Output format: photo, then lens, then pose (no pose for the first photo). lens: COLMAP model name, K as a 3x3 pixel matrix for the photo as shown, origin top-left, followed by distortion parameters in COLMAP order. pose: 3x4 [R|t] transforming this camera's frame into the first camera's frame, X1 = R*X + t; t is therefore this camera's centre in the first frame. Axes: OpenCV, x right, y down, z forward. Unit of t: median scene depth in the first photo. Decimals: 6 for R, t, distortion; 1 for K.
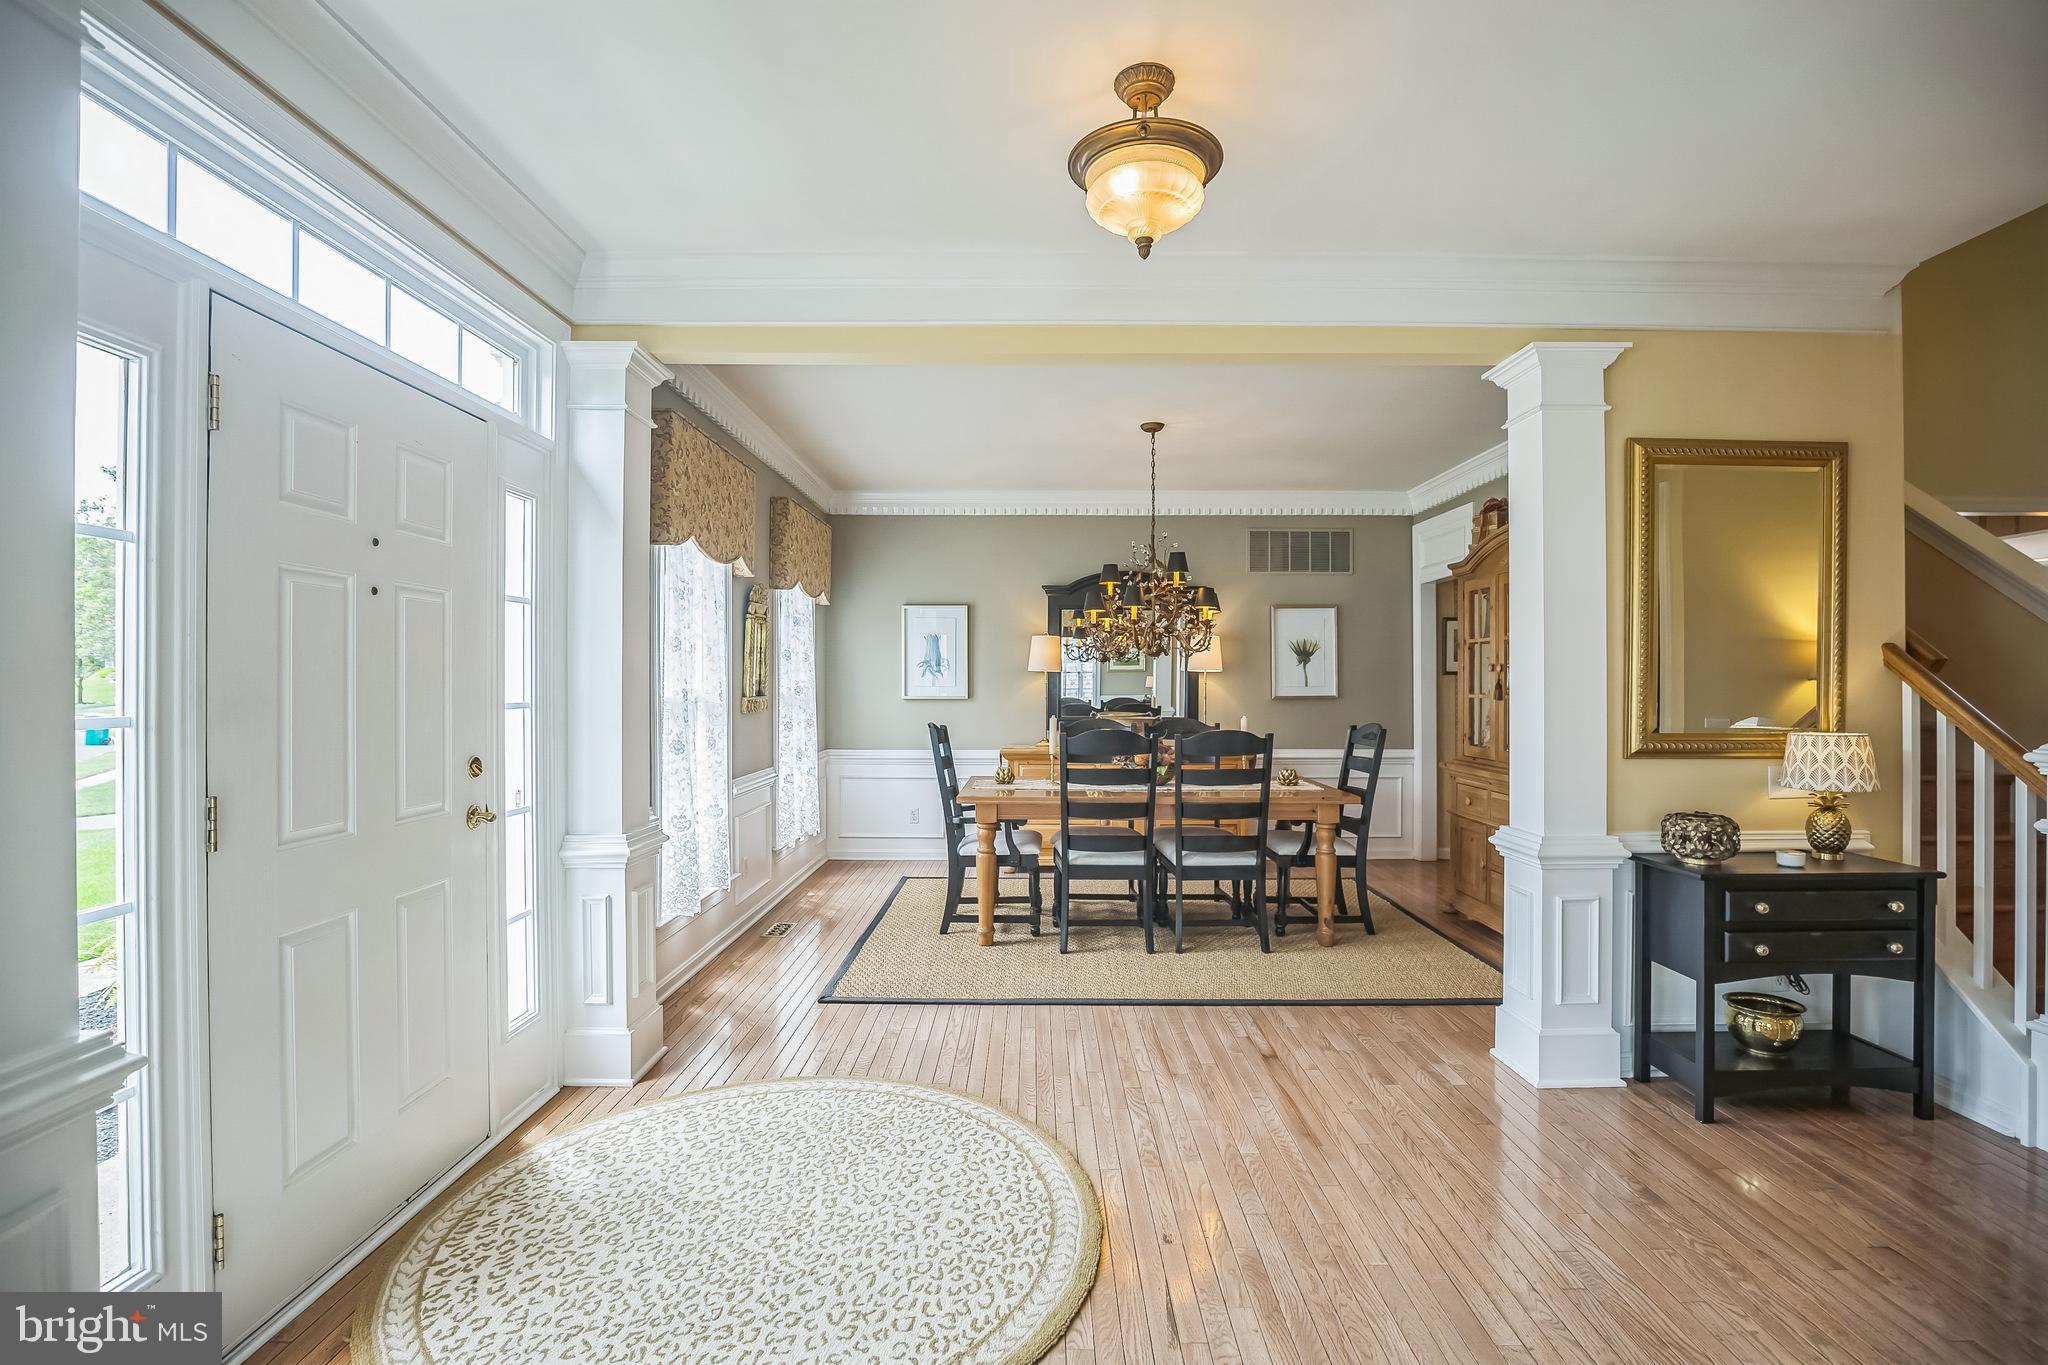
lens RADIAL K [[940.0, 0, 1025.8], [0, 940.0, 677.3], [0, 0, 1]] dist [-0.032283, -0.000380]
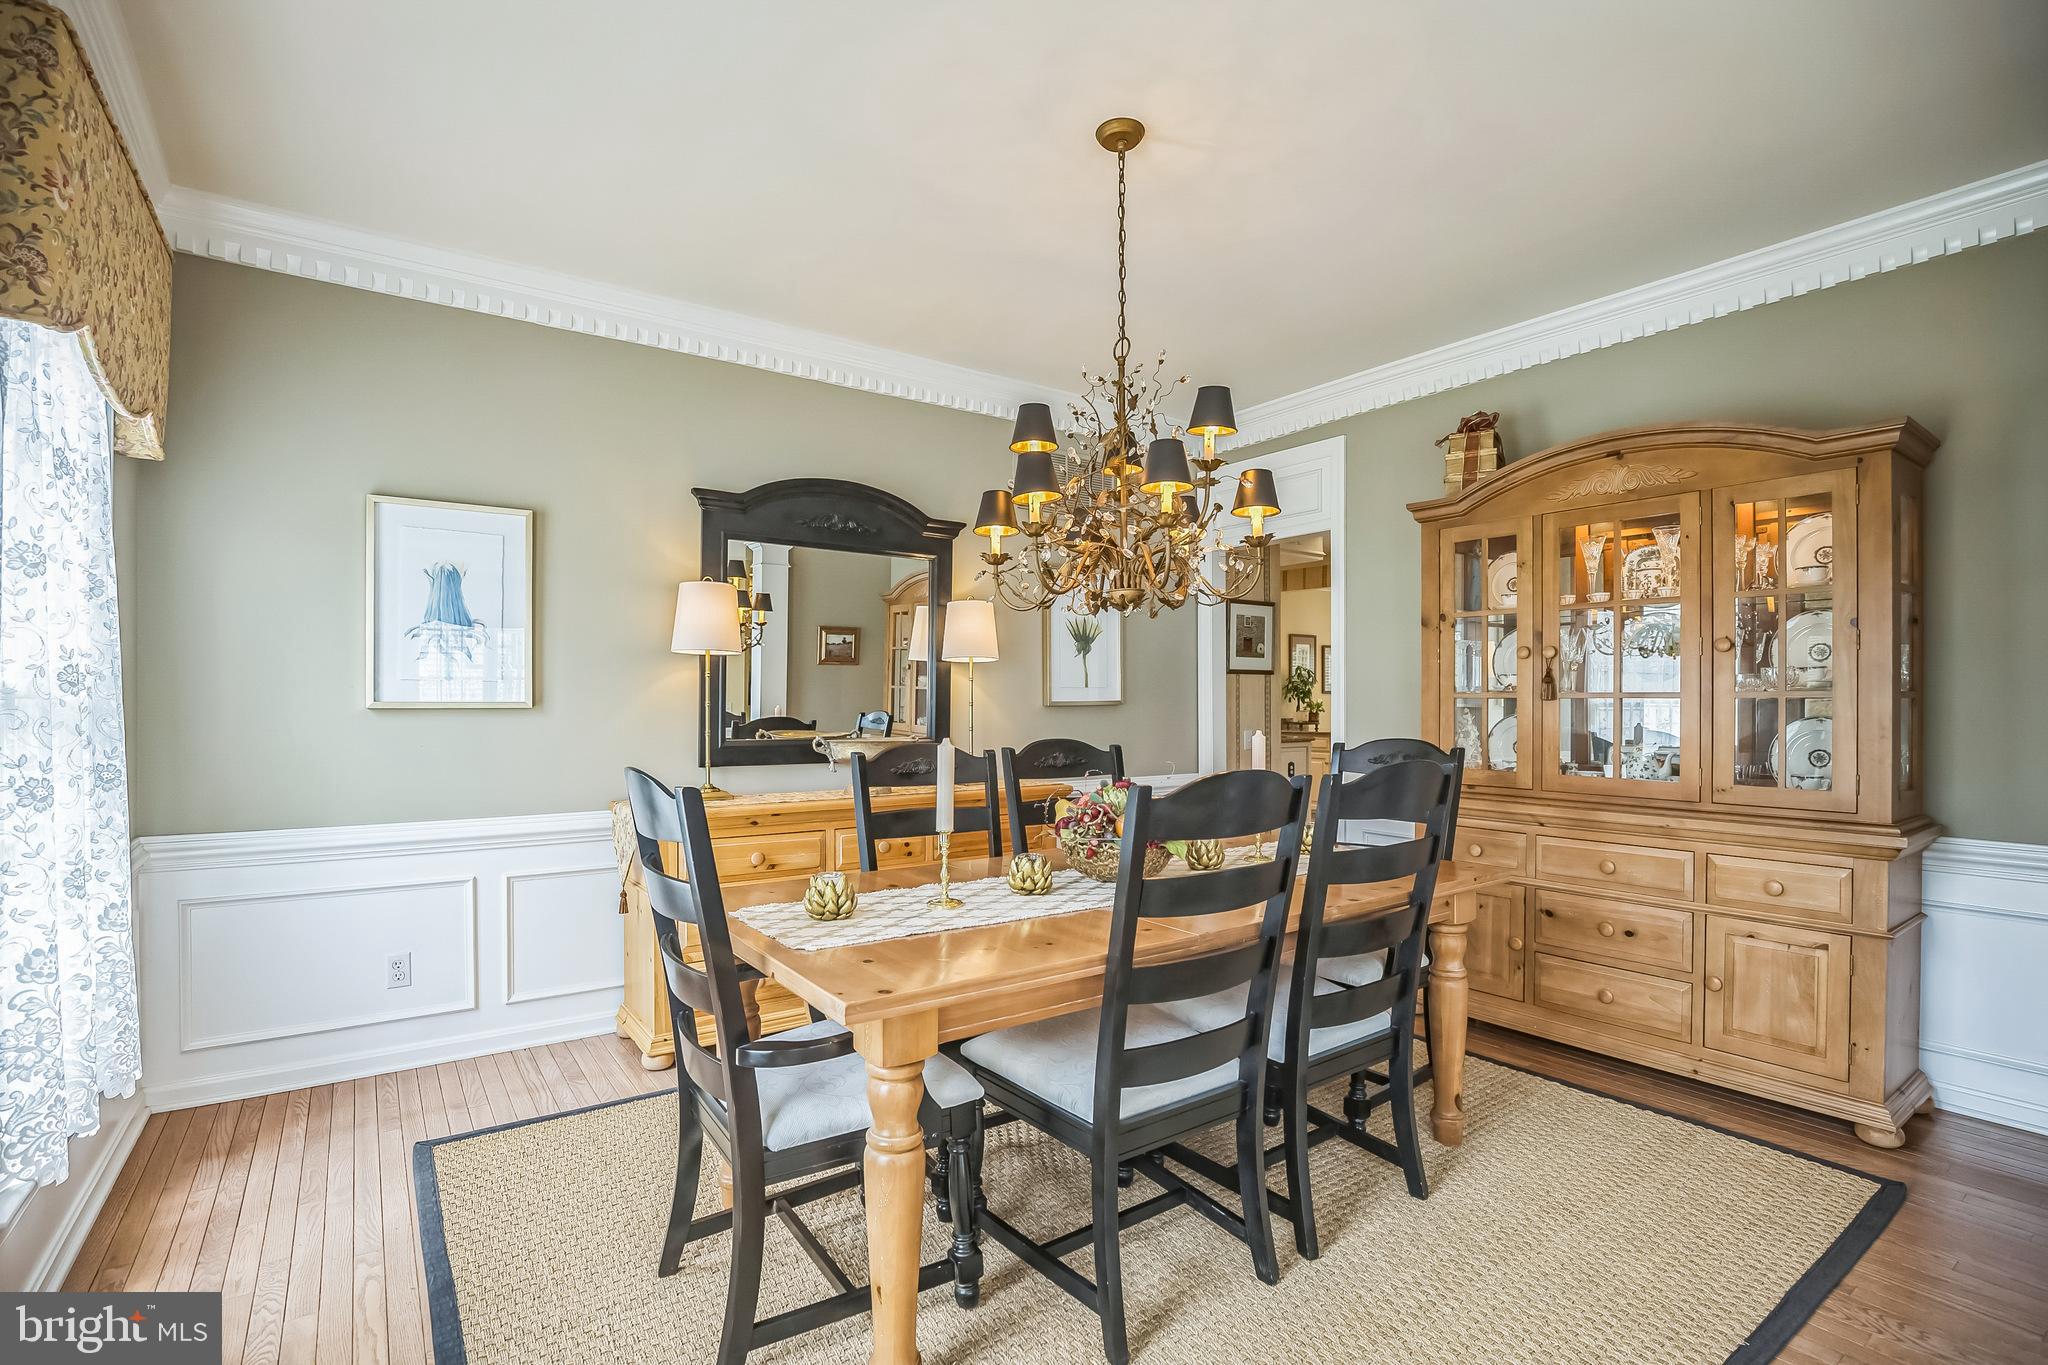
lens RADIAL K [[944.9, 0, 1024.3], [0, 944.9, 701.5], [0, 0, 1]] dist [-0.031126, 0.000210]
pose [[0.812305, -0.000352, 0.583233, -0.135954], [-0.003265, 0.999981, 0.005151, 0.016626], [-0.583224, -0.006089, 0.812288, 0.473332]]
